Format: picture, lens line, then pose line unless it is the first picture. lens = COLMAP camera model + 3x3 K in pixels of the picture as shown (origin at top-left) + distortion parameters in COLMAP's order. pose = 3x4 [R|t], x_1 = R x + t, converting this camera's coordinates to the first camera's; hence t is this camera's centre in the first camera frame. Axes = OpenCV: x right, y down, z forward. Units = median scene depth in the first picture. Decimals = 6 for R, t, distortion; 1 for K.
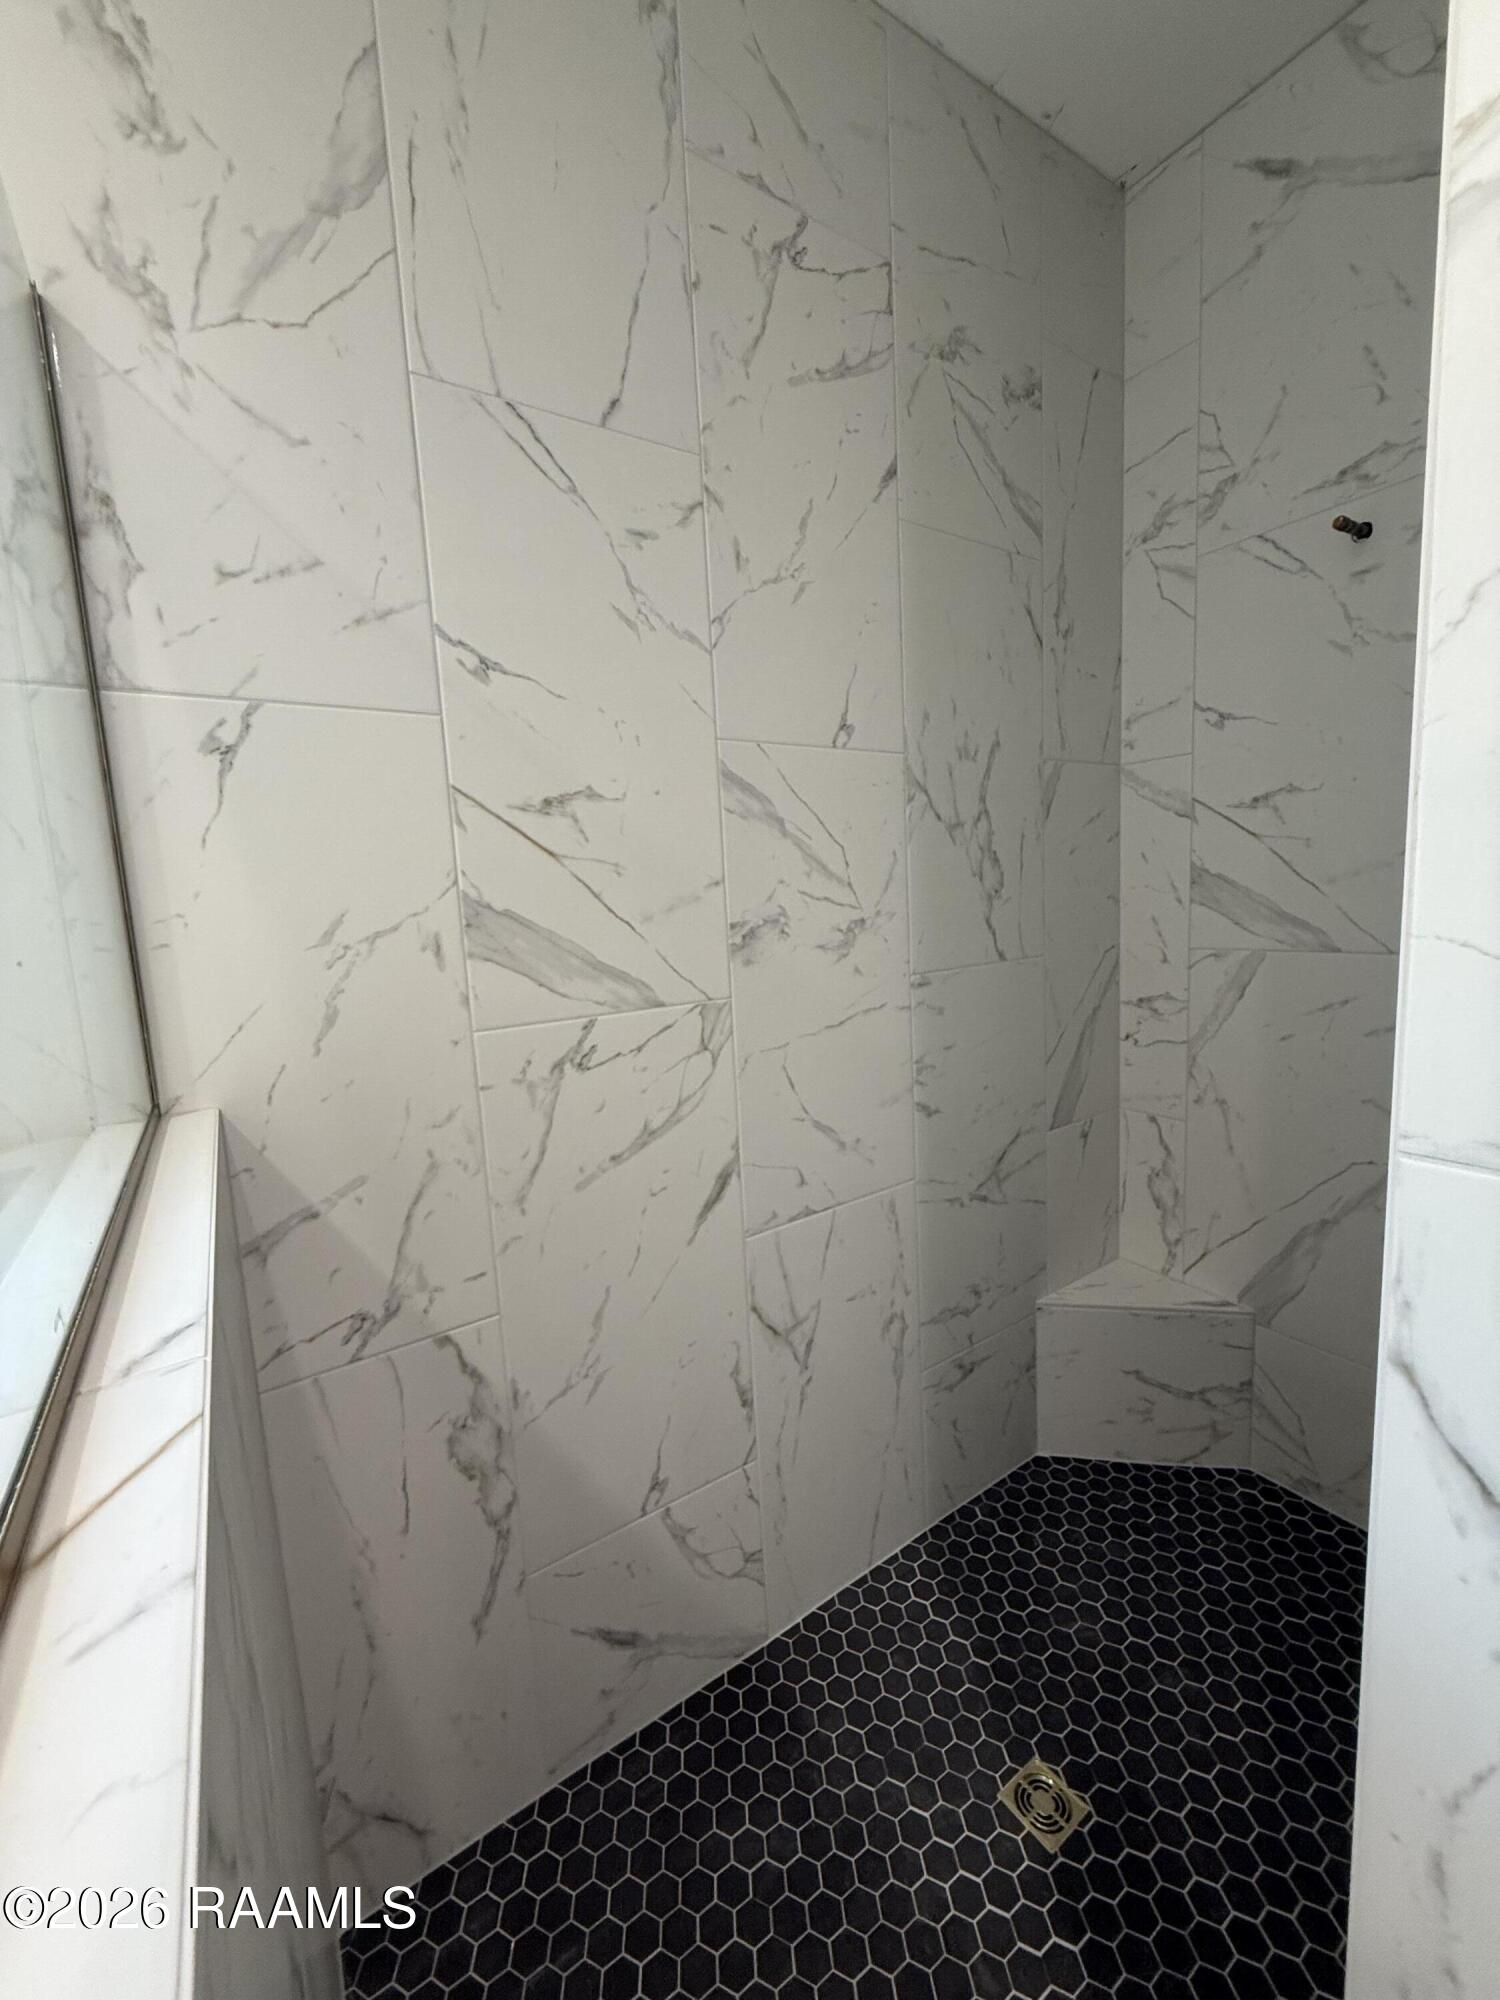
lens RADIAL K [[801.0, 0, 757.4], [0, 801.0, 1002.2], [0, 0, 1]] dist [-0.000489, 0.000009]
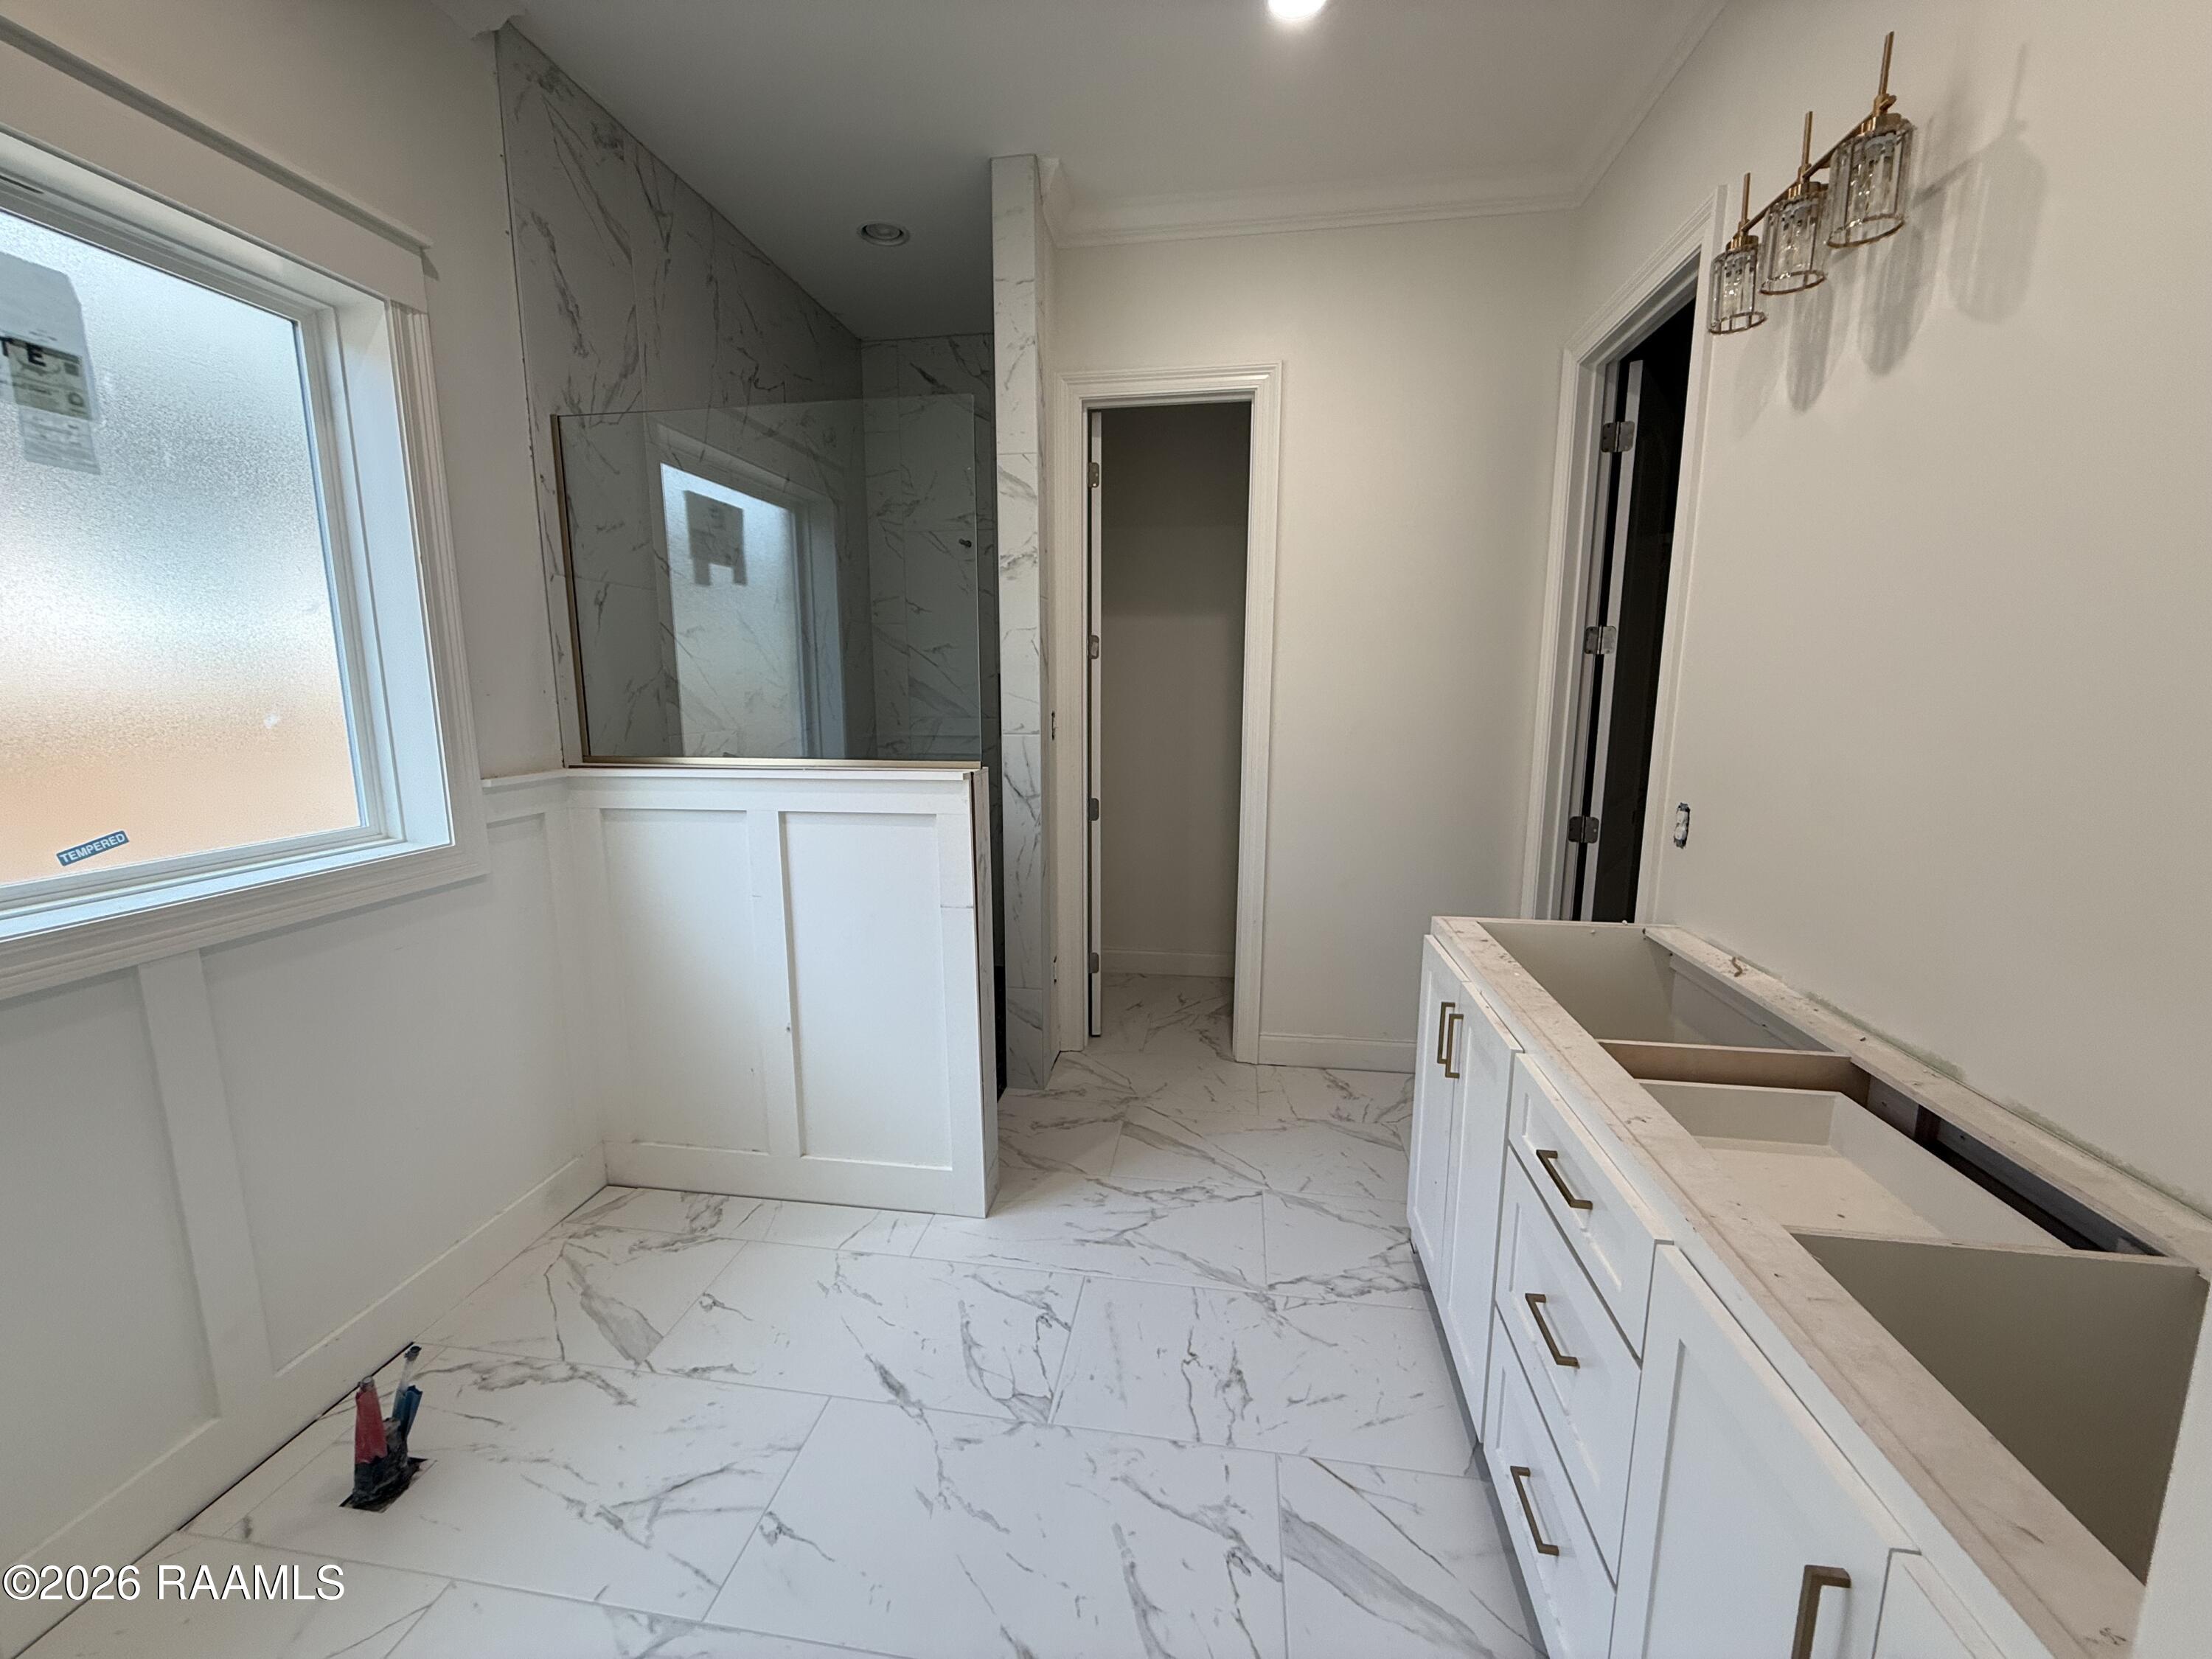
lens RADIAL K [[885.9, 0, 1100.1], [0, 885.9, 832.6], [0, 0, 1]] dist [-0.000489, 0.000009]
pose [[0.680487, -0.069505, 0.729456, -1.452860], [0.058742, 0.997462, 0.040242, 0.296684], [-0.730402, 0.015466, 0.682843, -1.631206]]
